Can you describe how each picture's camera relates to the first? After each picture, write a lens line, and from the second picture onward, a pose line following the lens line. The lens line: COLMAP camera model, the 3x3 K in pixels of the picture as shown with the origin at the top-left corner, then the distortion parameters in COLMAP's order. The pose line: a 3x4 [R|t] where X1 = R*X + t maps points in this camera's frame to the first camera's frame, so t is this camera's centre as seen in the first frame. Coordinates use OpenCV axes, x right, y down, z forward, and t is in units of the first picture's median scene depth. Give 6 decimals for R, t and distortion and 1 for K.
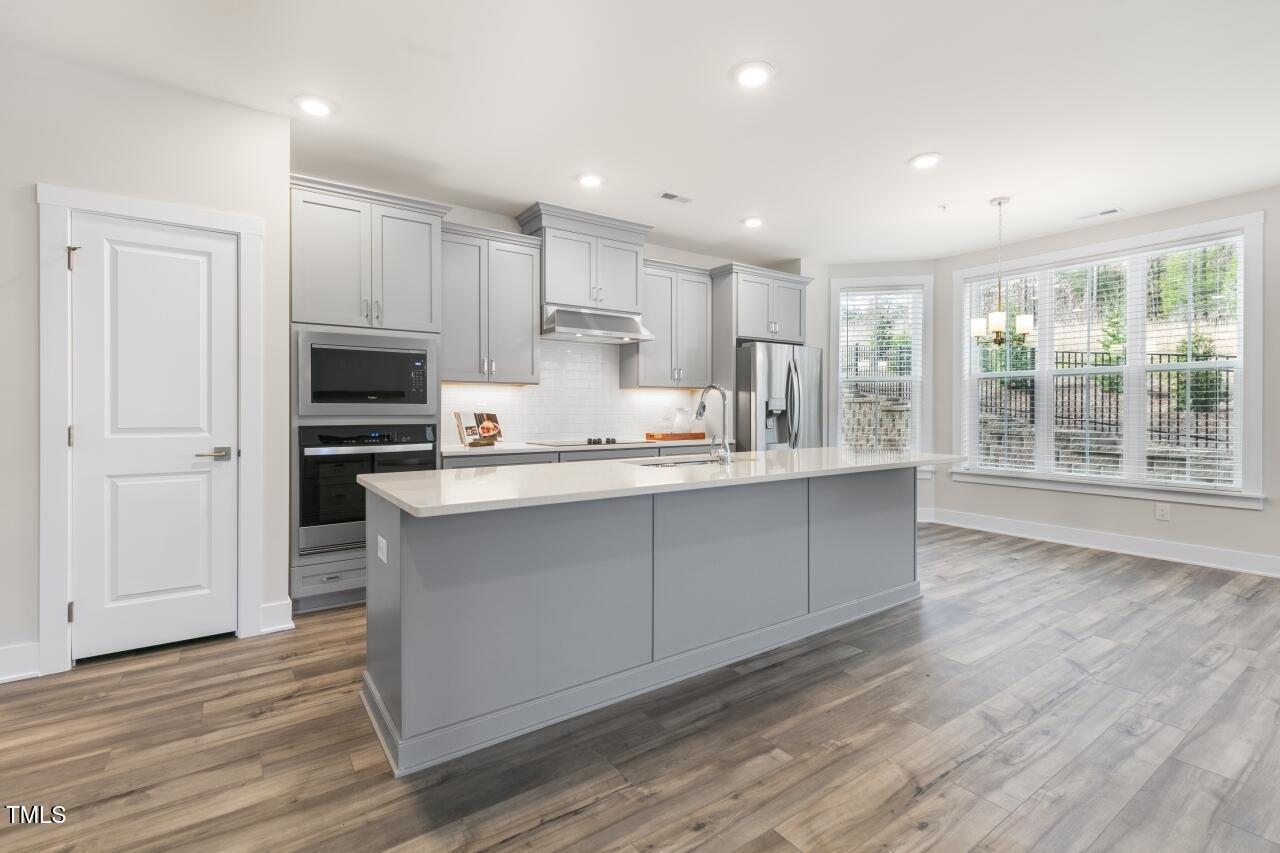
lens RADIAL K [[581.1, 0, 638.3], [0, 581.1, 411.4], [0, 0, 1]] dist [0.005286, -0.000296]
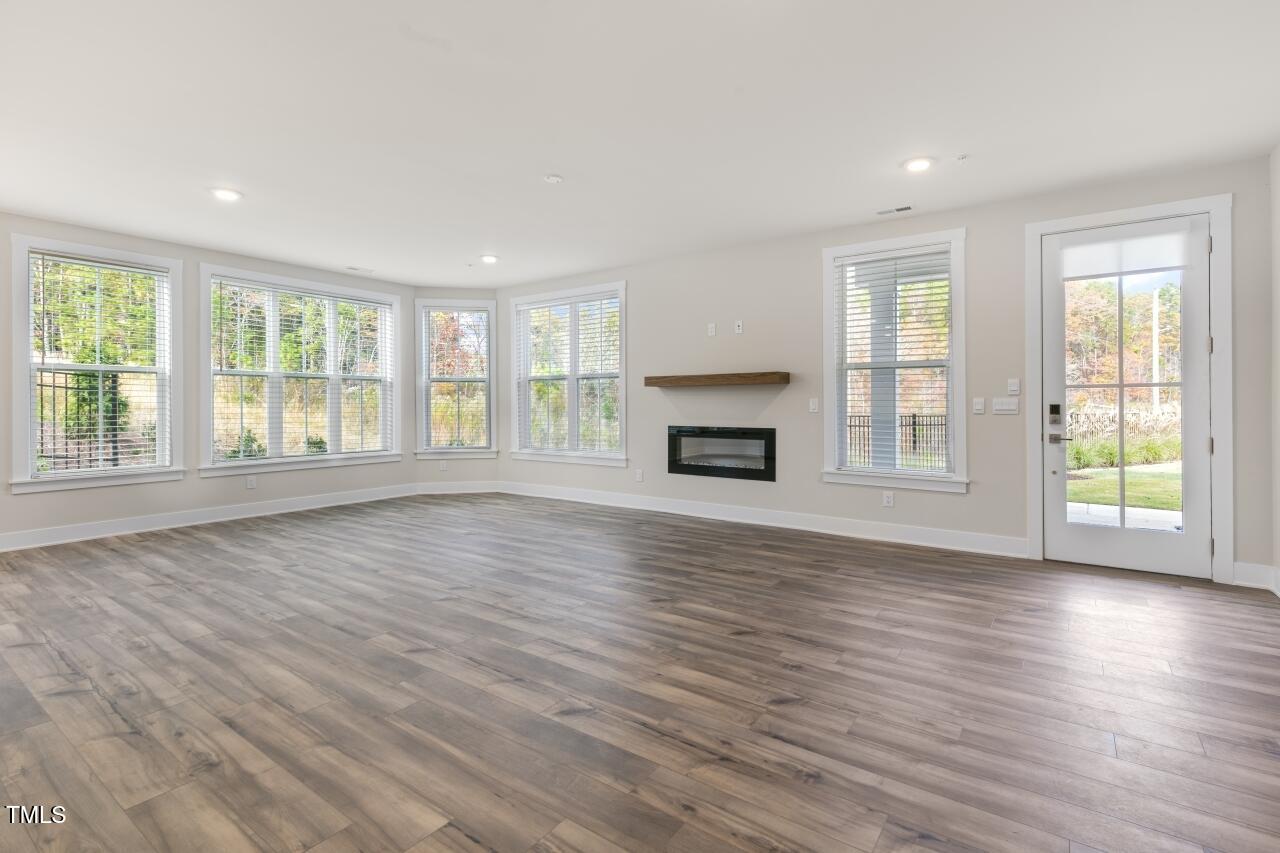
lens RADIAL K [[596.8, 0, 637.3], [0, 596.8, 403.7], [0, 0, 1]] dist [0.015157, -0.000277]
pose [[-0.321425, 0.003413, 0.946929, -0.537213], [0.006321, 0.999979, -0.001459, 0.001442], [-0.946914, 0.005516, -0.321440, 0.238406]]
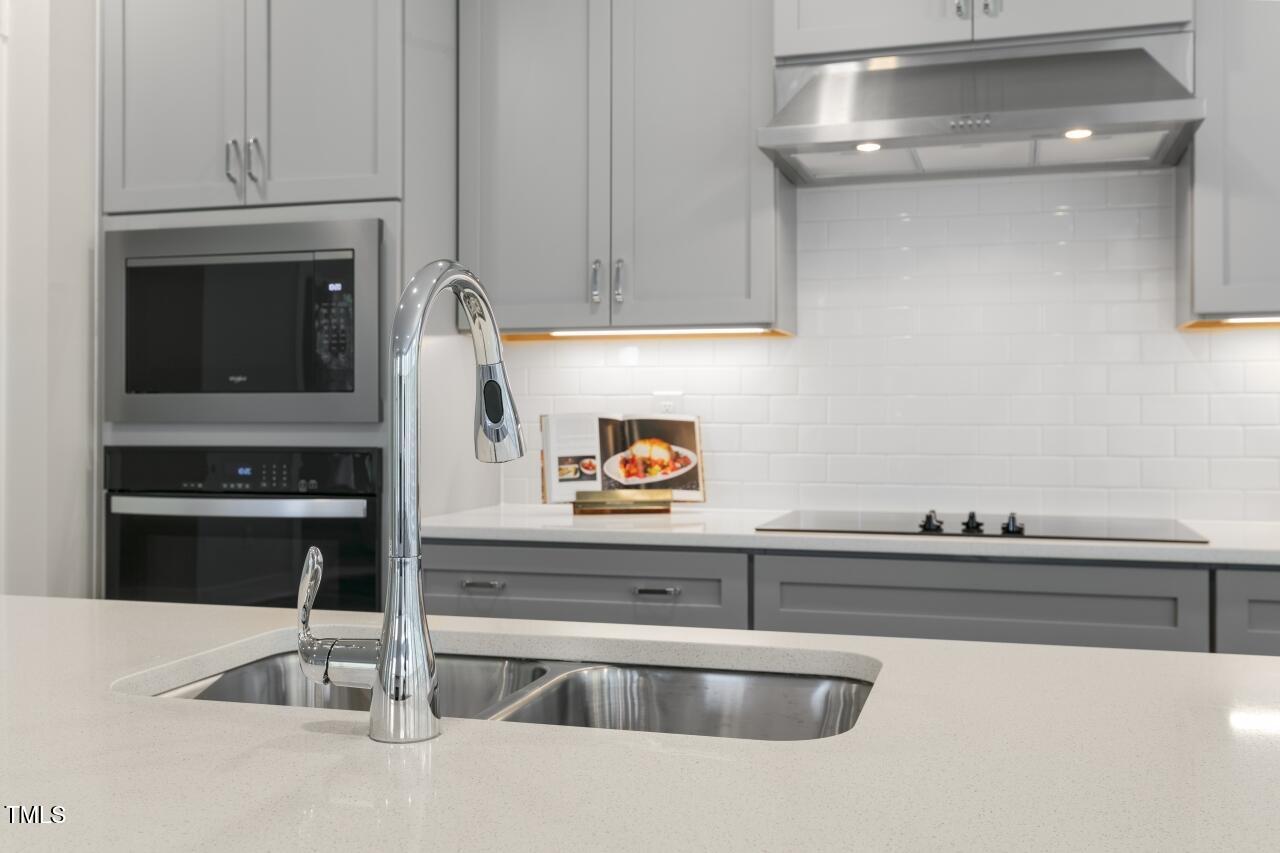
lens RADIAL K [[1199.6, 0, 641.1], [0, 1199.6, 403.3], [0, 0, 1]] dist [-0.000555, -0.003816]
pose [[0.628455, -0.002190, -0.777843, 0.385161], [-0.001886, 0.999989, -0.004339, -0.003739], [0.777844, 0.004194, 0.628443, 0.735734]]
